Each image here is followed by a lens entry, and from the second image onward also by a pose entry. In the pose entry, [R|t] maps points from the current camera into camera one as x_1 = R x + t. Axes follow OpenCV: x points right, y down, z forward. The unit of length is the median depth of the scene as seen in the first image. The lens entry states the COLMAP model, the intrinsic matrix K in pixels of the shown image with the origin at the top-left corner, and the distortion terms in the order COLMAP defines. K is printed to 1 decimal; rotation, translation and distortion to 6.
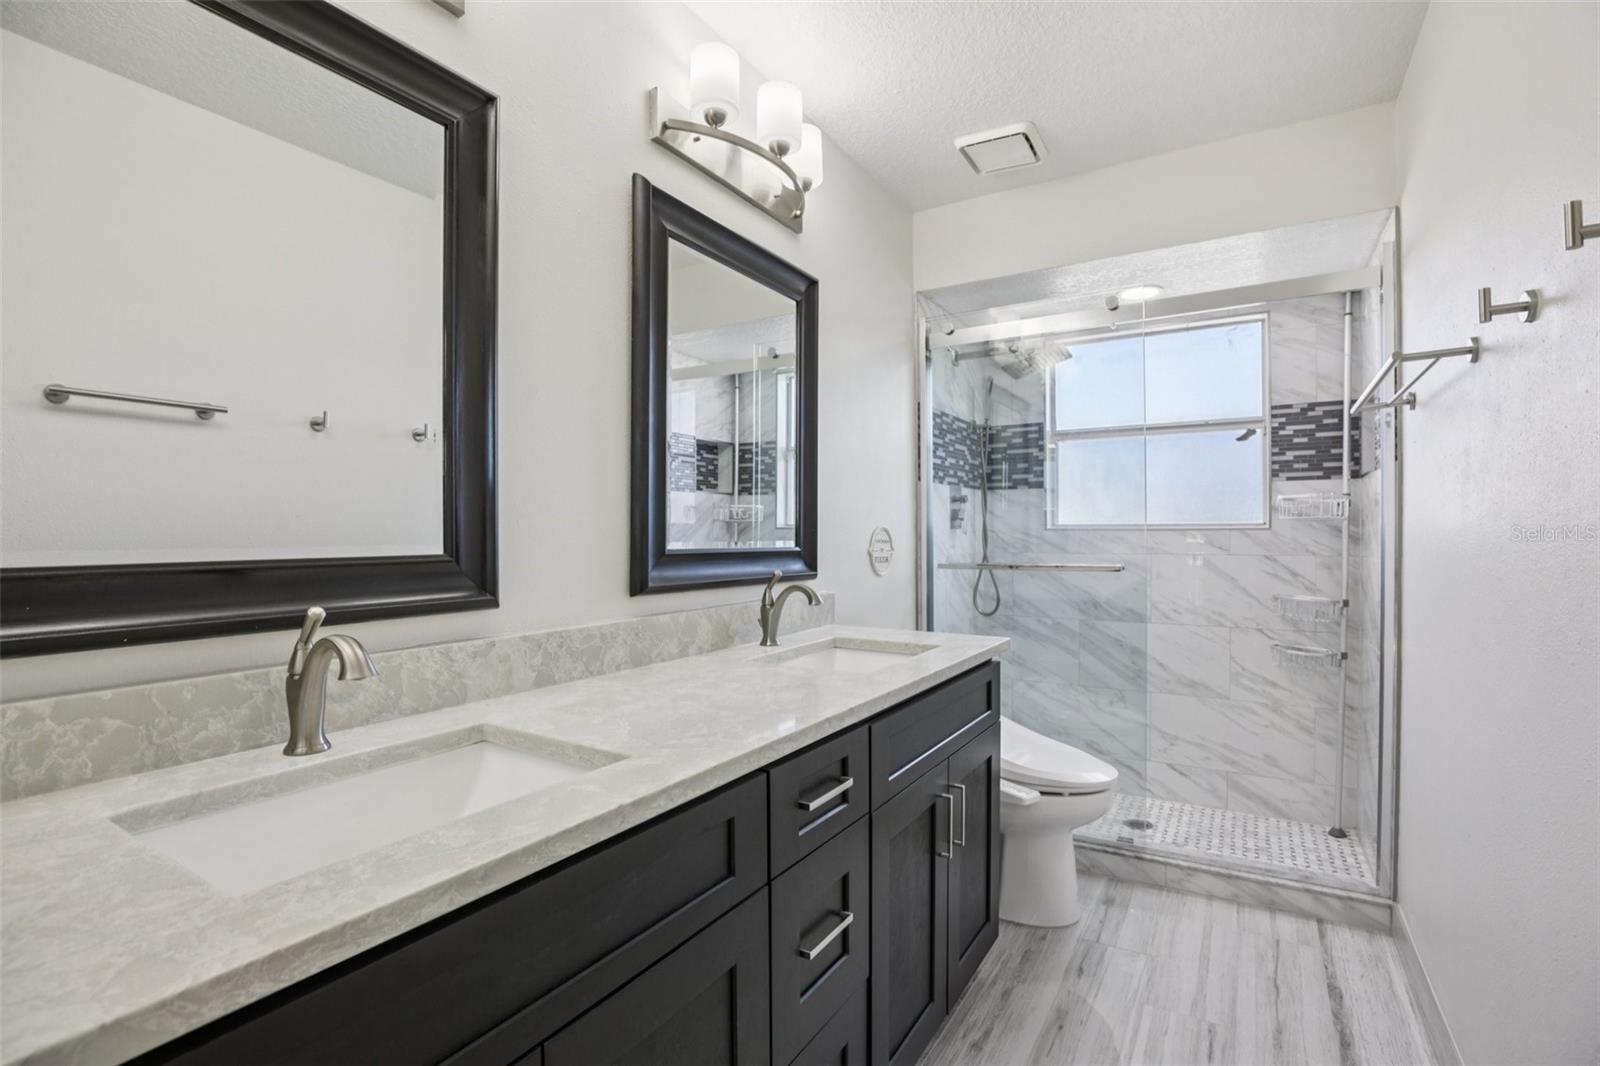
lens RADIAL K [[723.8, 0, 805.1], [0, 723.8, 535.7], [0, 0, 1]] dist [-0.001844, 0.000618]
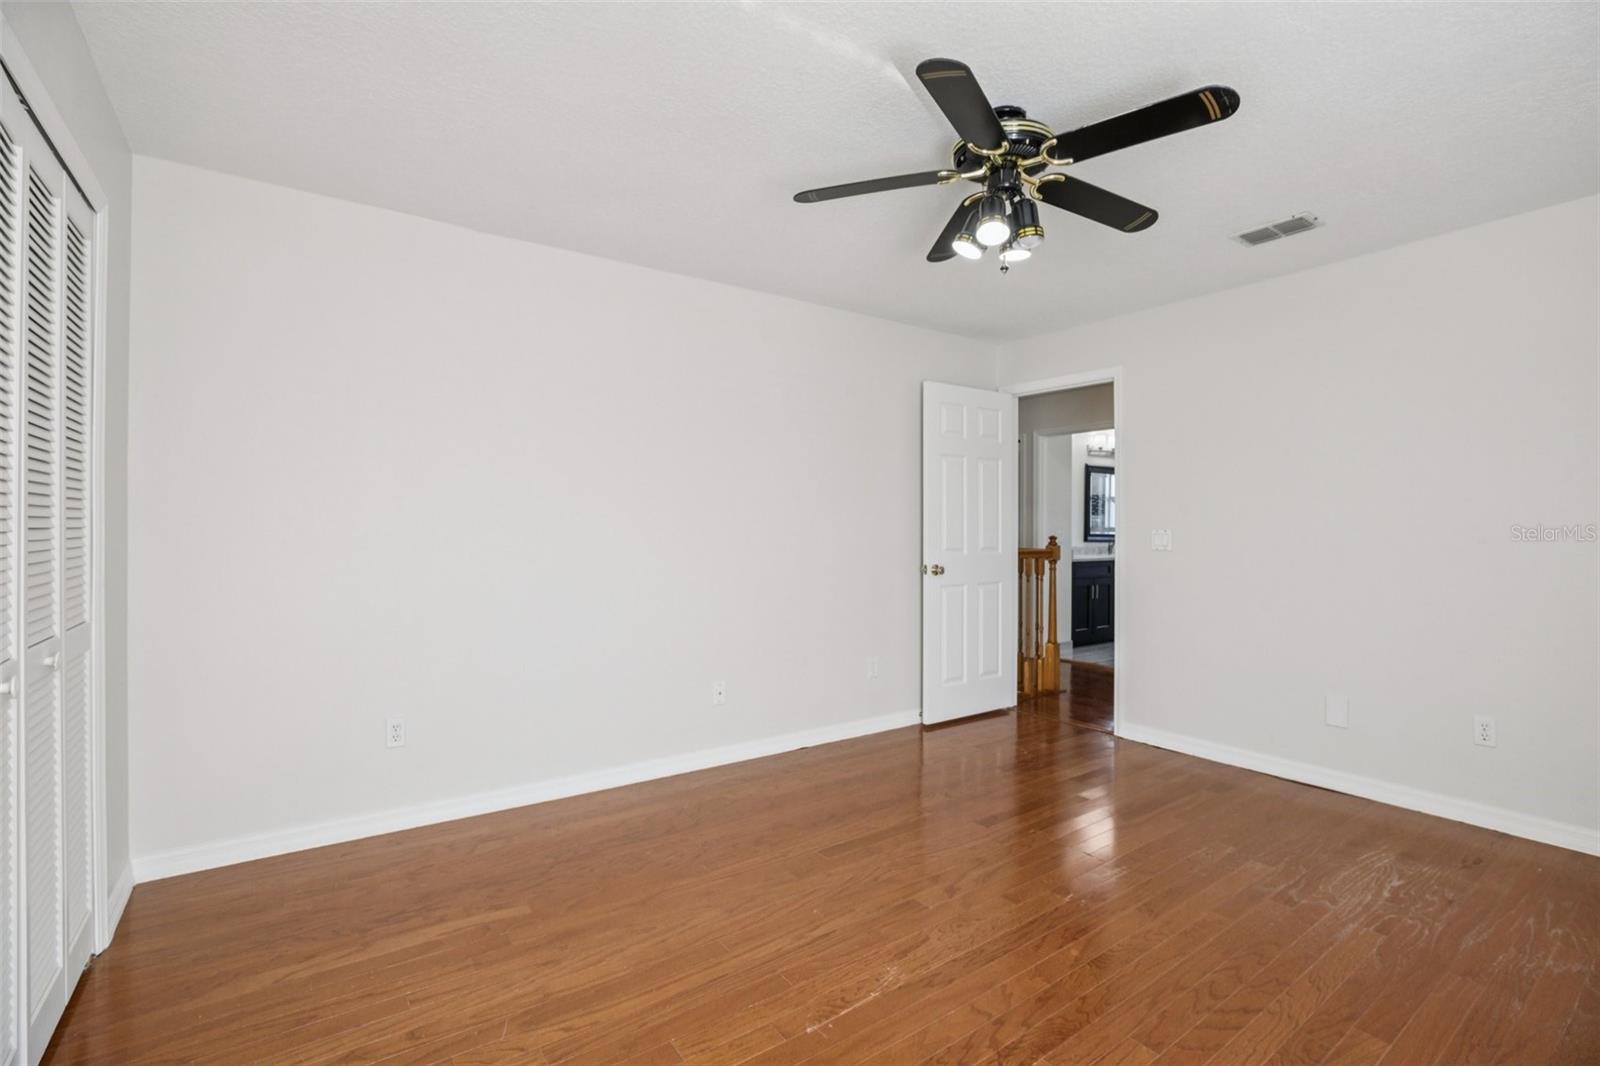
lens RADIAL K [[723.8, 0, 805.1], [0, 723.8, 535.7], [0, 0, 1]] dist [-0.001844, 0.000618]
pose [[0.919895, 0.000717, -0.392165, -0.036879], [-0.000766, 1.000000, 0.000032, 0.036960], [0.392165, 0.000271, 0.919895, -4.615584]]
